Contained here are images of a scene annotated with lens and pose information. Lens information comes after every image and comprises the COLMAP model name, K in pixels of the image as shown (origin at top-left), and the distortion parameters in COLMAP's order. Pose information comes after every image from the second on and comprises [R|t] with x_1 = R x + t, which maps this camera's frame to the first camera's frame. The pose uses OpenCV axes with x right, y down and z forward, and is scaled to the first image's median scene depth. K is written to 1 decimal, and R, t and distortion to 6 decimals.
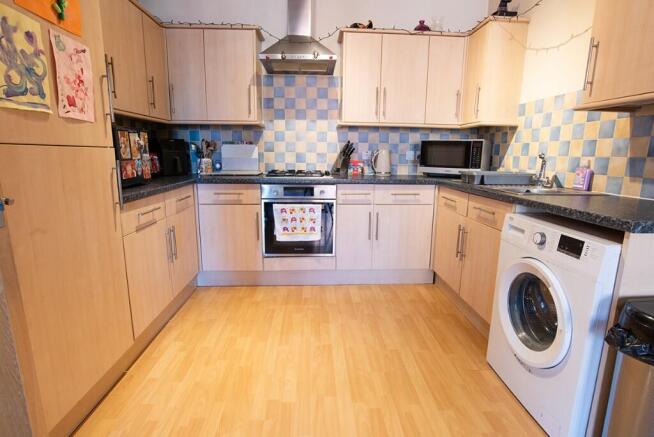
lens RADIAL K [[338.9, 0, 331.1], [0, 338.9, 217.3], [0, 0, 1]] dist [-0.041315, 0.014237]
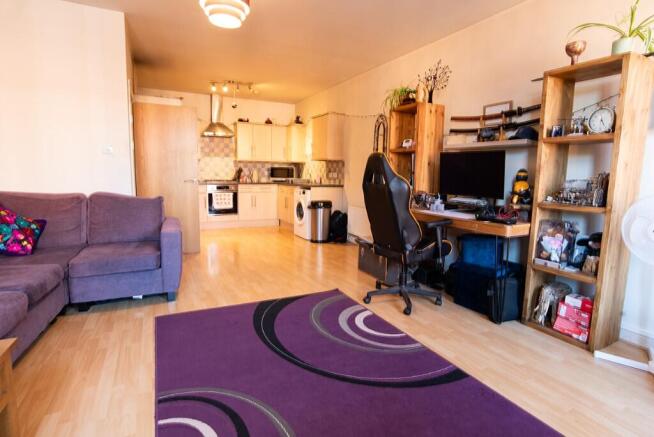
lens RADIAL K [[338.9, 0, 338.7], [0, 338.9, 217.3], [0, 0, 1]] dist [-0.041315, 0.014237]
pose [[0.903829, -0.048492, 0.425138, -0.383446], [0.072217, 0.996592, -0.039857, 0.295917], [-0.421756, 0.066726, 0.904251, -1.546017]]
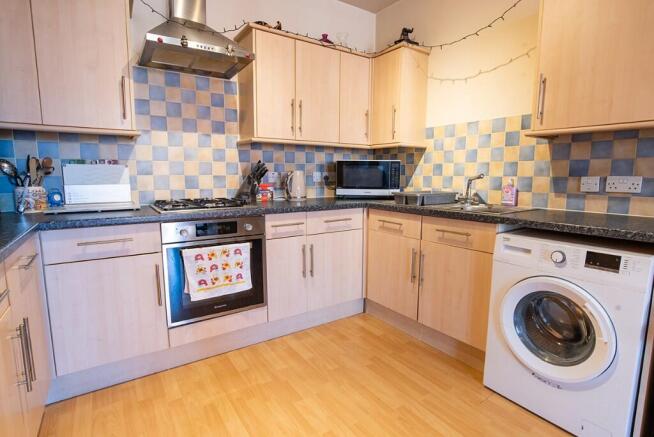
lens RADIAL K [[338.9, 0, 335.2], [0, 338.9, 218.0], [0, 0, 1]] dist [-0.041315, 0.014237]
pose [[0.849718, -0.076527, 0.521653, -0.257045], [0.104424, 0.994237, -0.024239, -0.054034], [-0.516792, 0.075069, 0.852813, 0.242346]]
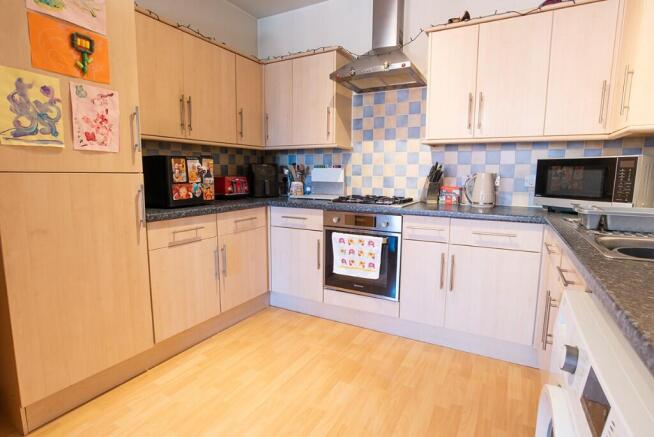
lens RADIAL K [[338.9, 0, 329.6], [0, 338.9, 216.9], [0, 0, 1]] dist [-0.041315, 0.014237]
pose [[0.845506, 0.062281, -0.530322, 0.303678], [-0.097054, 0.994556, -0.037935, -0.044275], [0.525072, 0.083544, 0.846947, 0.212022]]
